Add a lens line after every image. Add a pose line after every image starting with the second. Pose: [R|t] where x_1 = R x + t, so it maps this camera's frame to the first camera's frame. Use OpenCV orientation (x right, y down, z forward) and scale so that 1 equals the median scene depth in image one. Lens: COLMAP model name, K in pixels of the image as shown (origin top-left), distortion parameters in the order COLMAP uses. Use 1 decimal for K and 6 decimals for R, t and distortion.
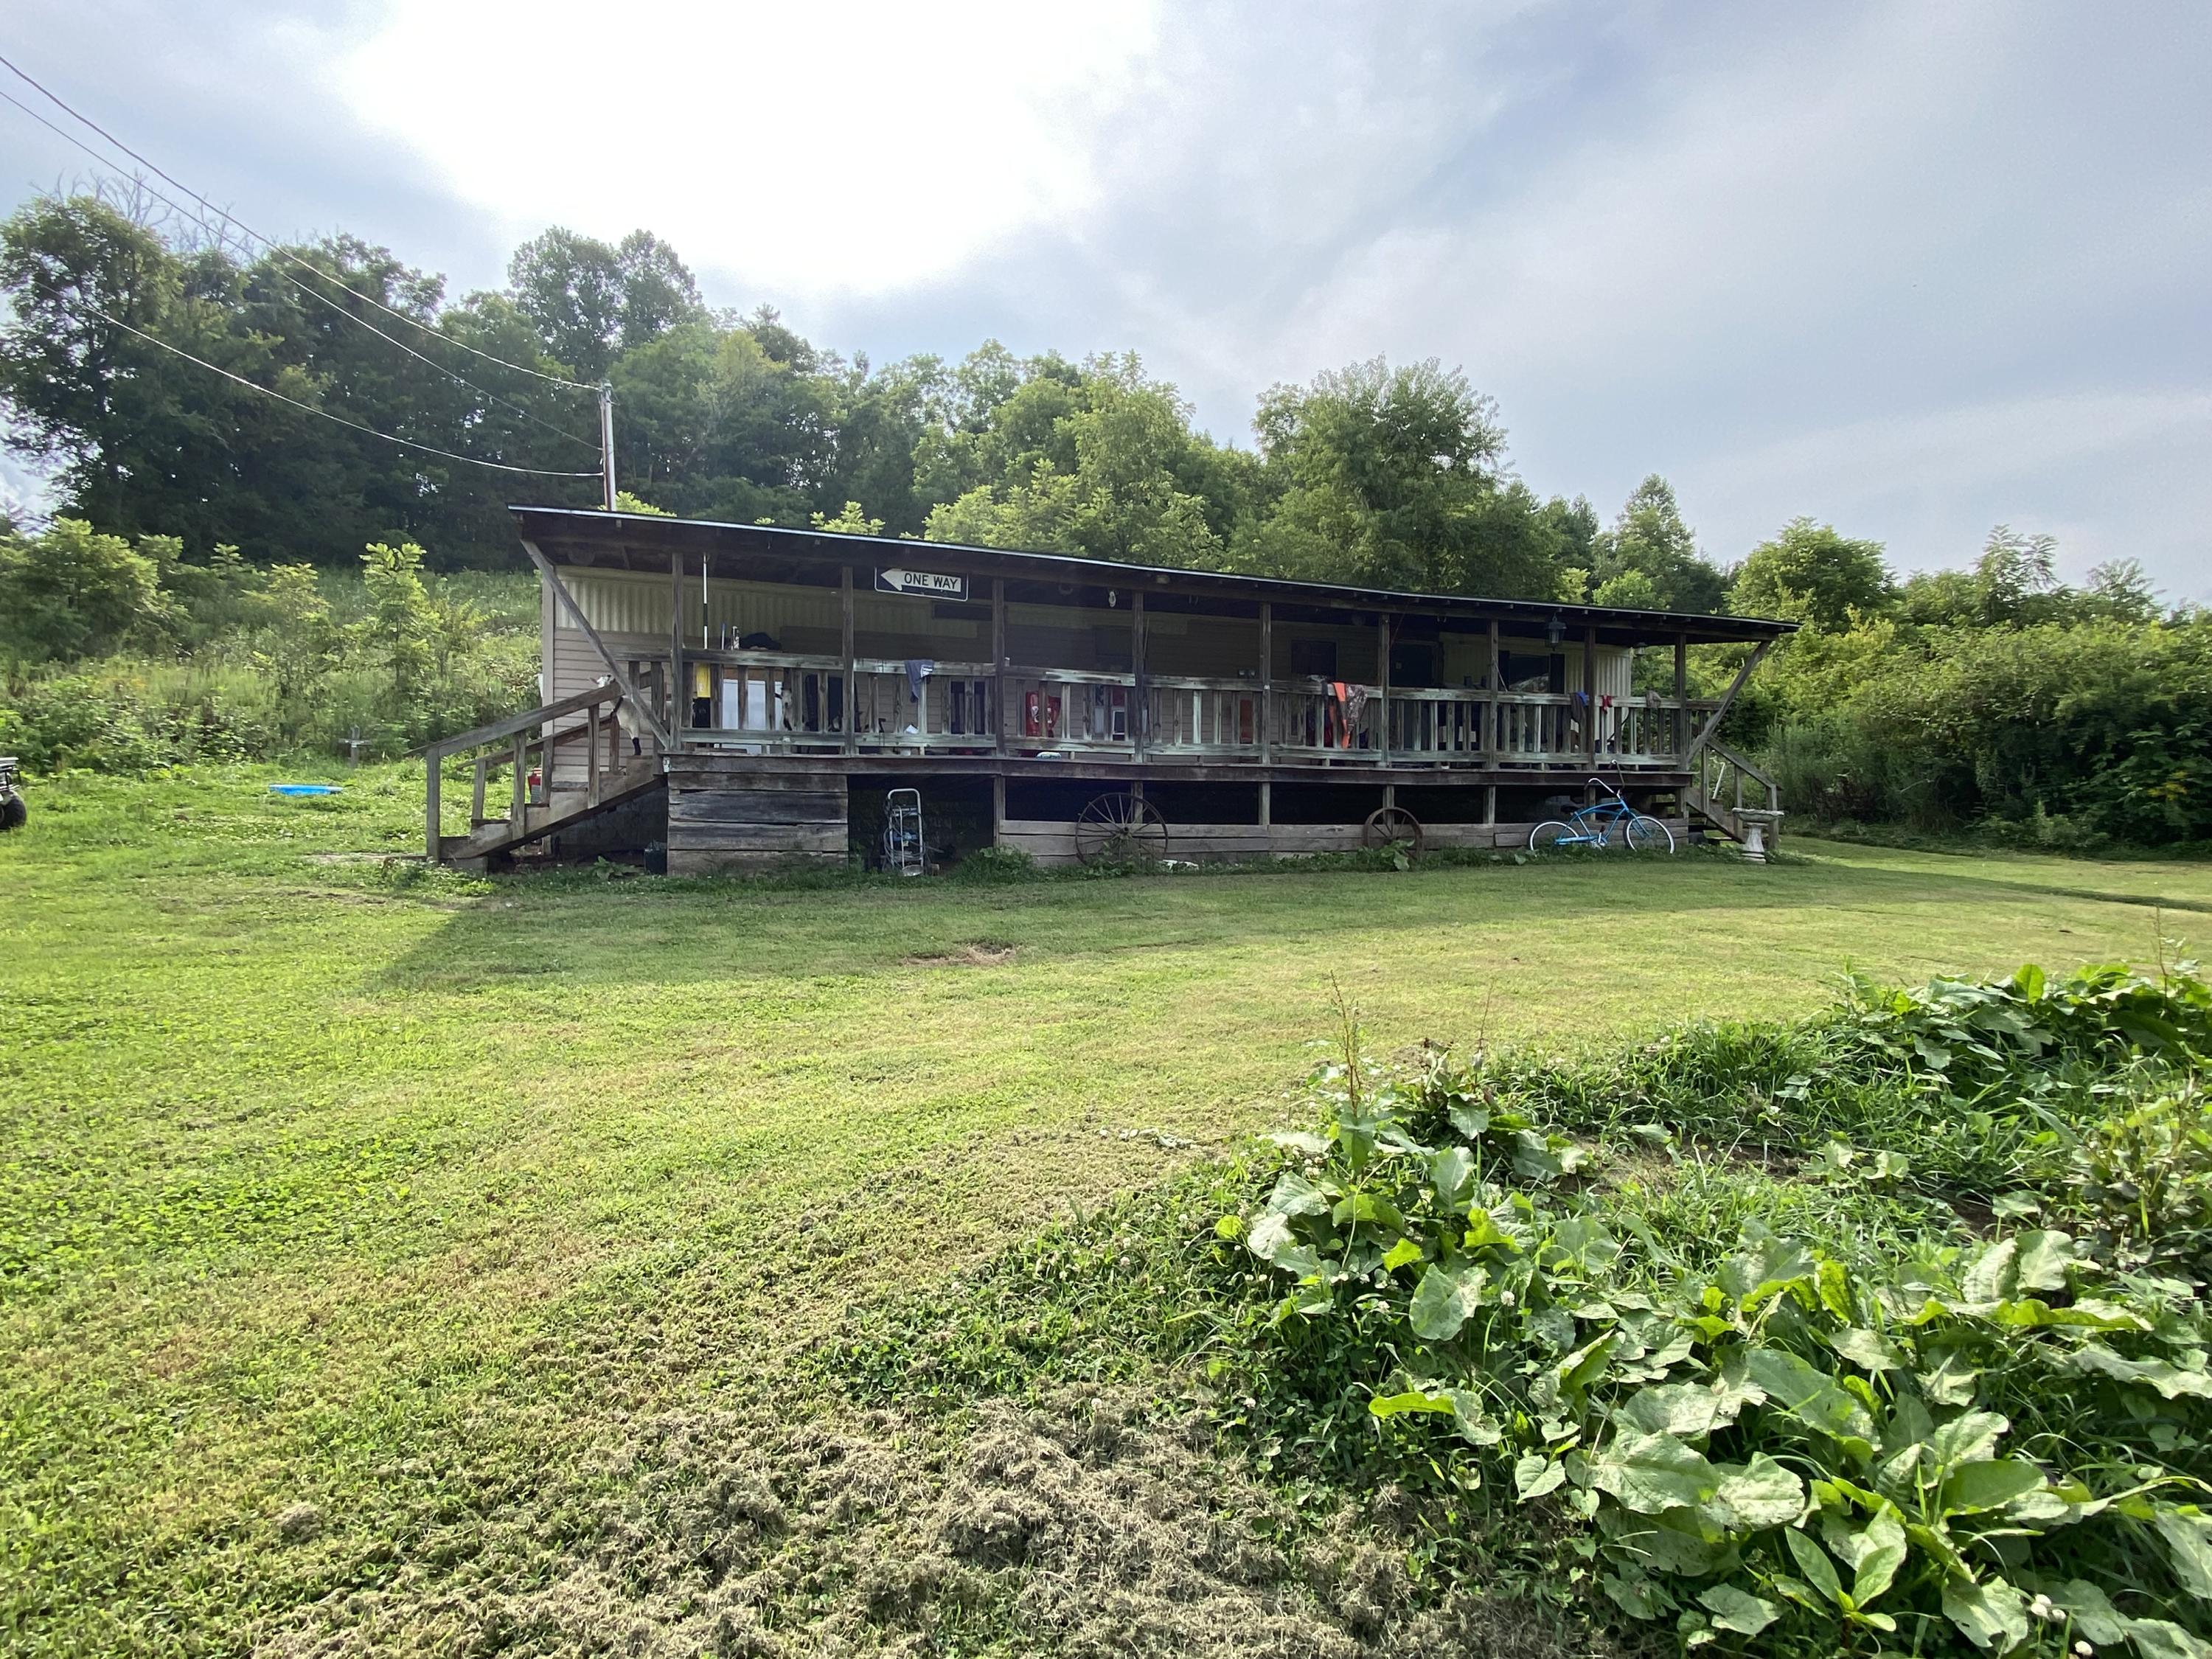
lens RADIAL K [[1096.8, 0, 1106.0], [0, 1096.8, 829.5], [0, 0, 1]] dist [0.079086, -0.015416]
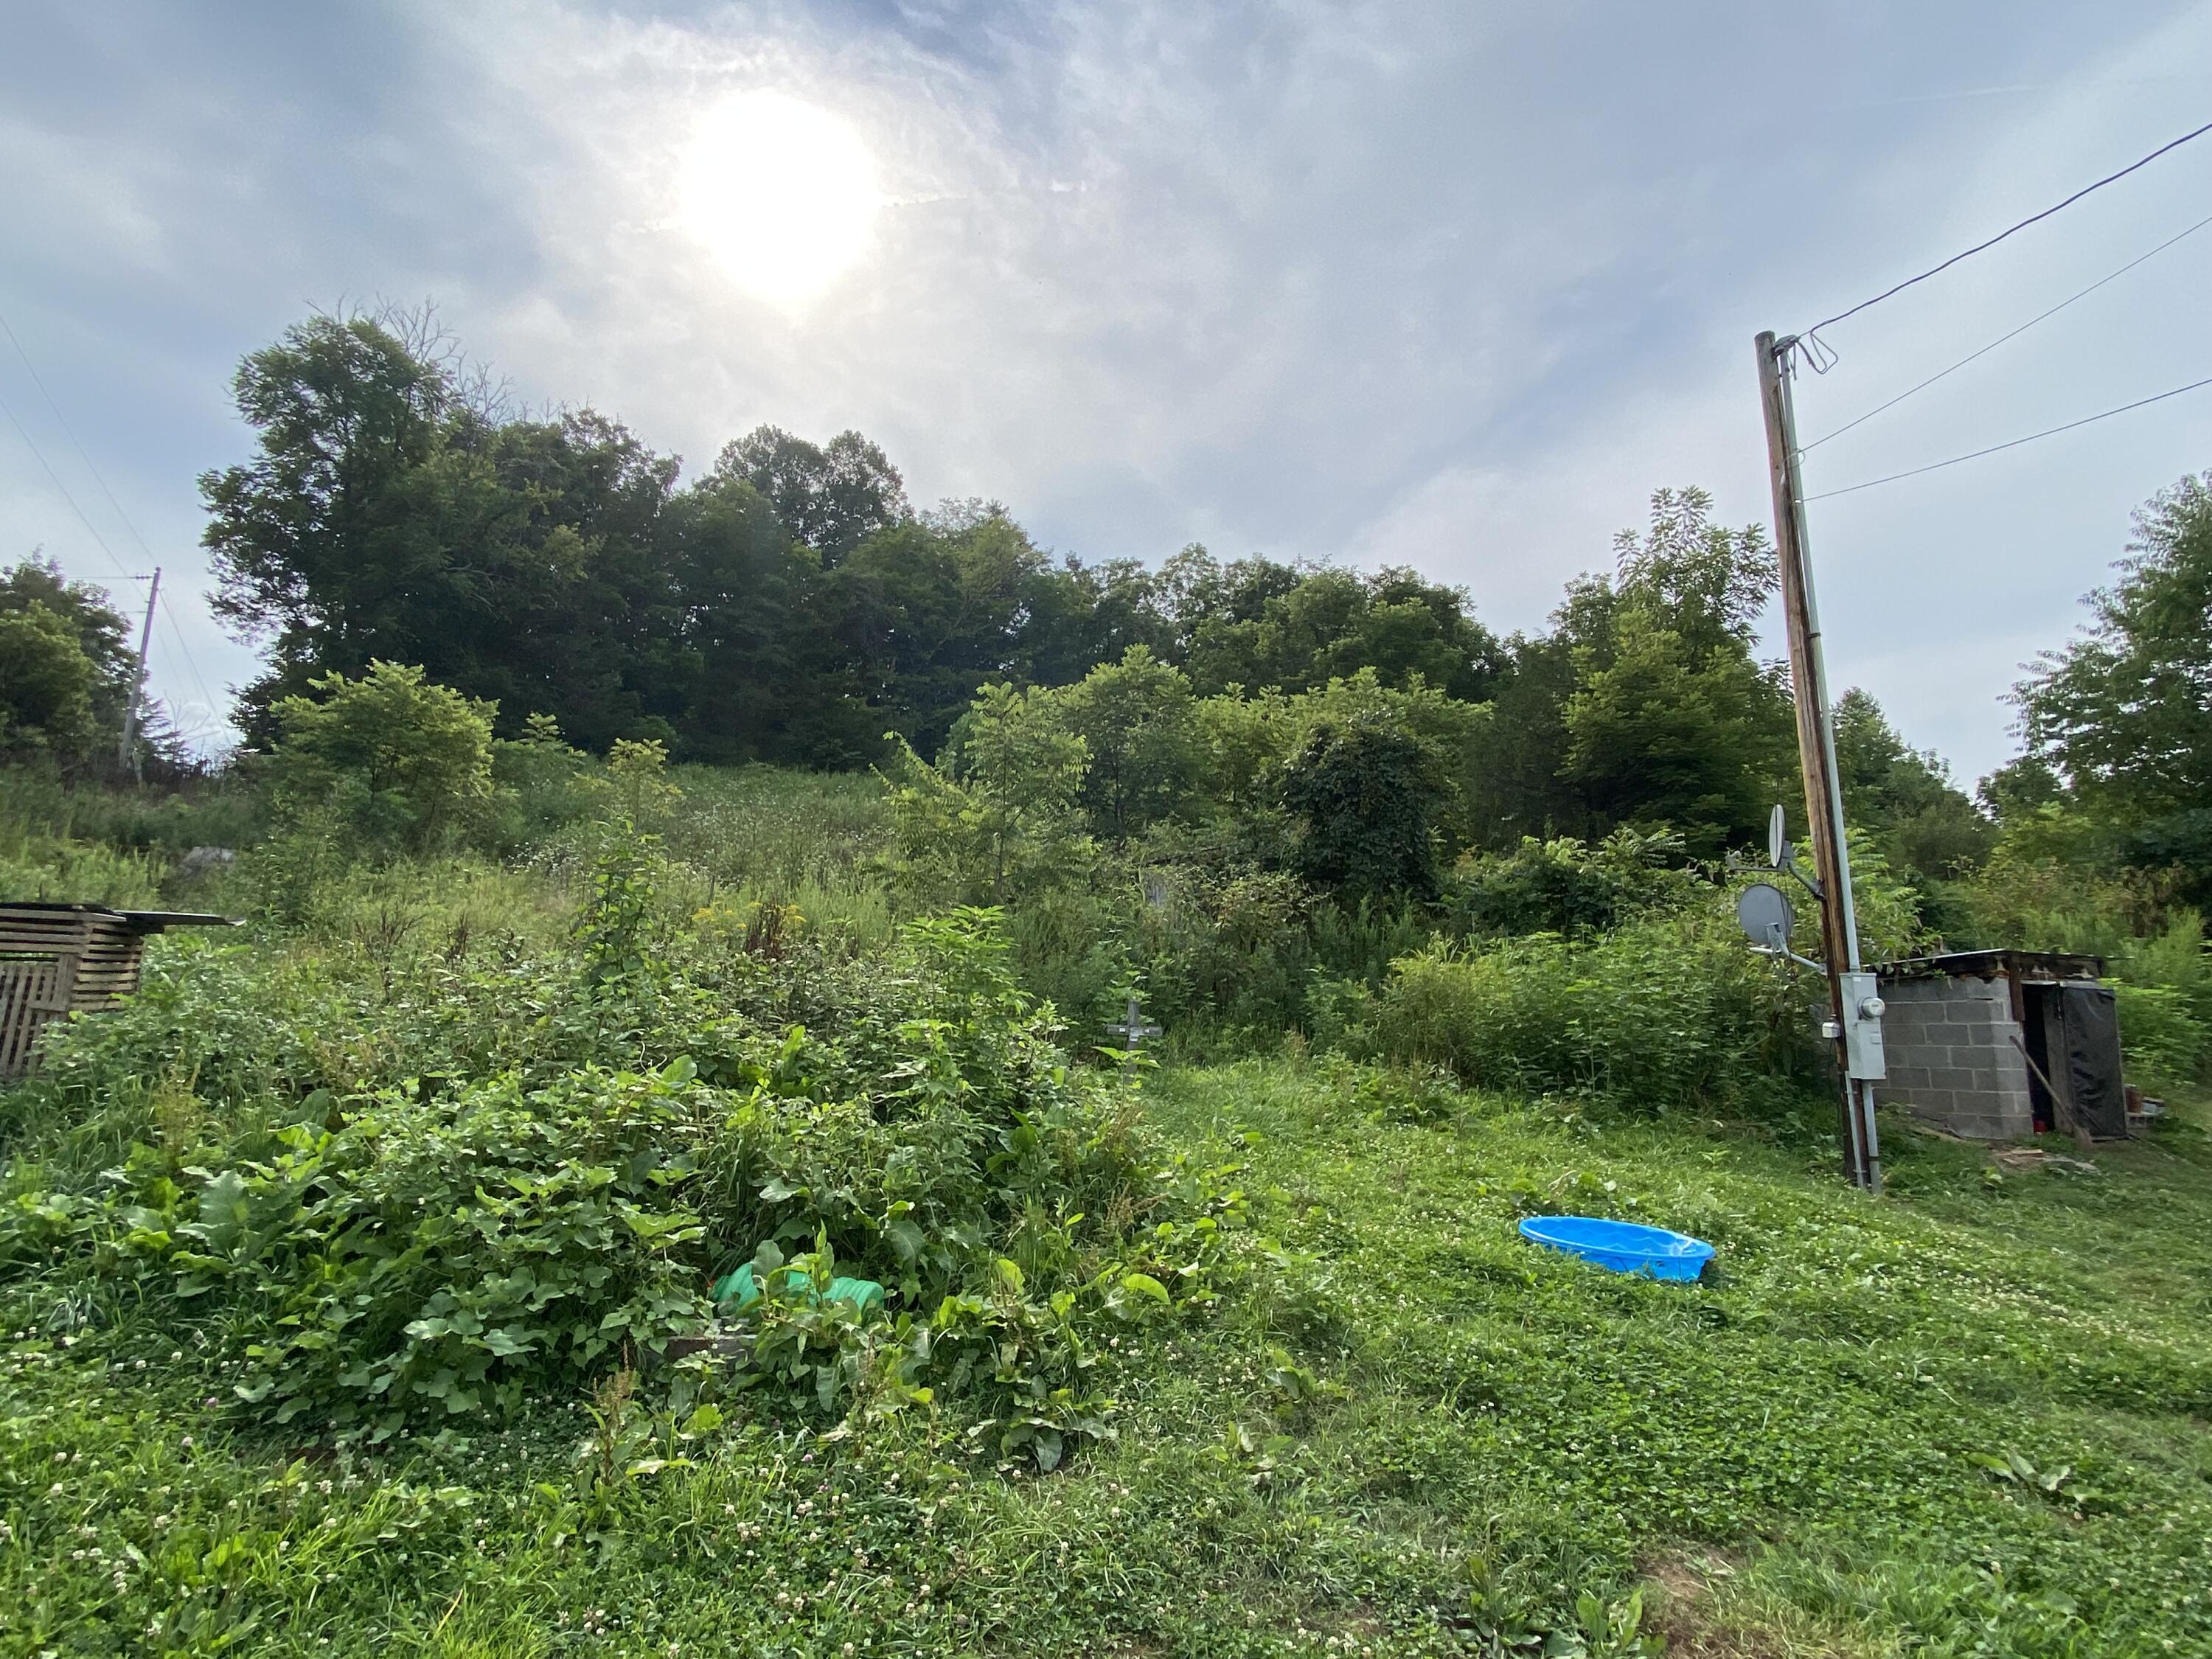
lens RADIAL K [[1096.8, 0, 1106.0], [0, 1096.8, 829.5], [0, 0, 1]] dist [0.079086, -0.015416]
pose [[0.999778, 0.004505, 0.020579, -0.286134], [-0.000184, 0.978692, -0.205336, -0.022291], [-0.021066, 0.205287, 0.978475, 0.213607]]
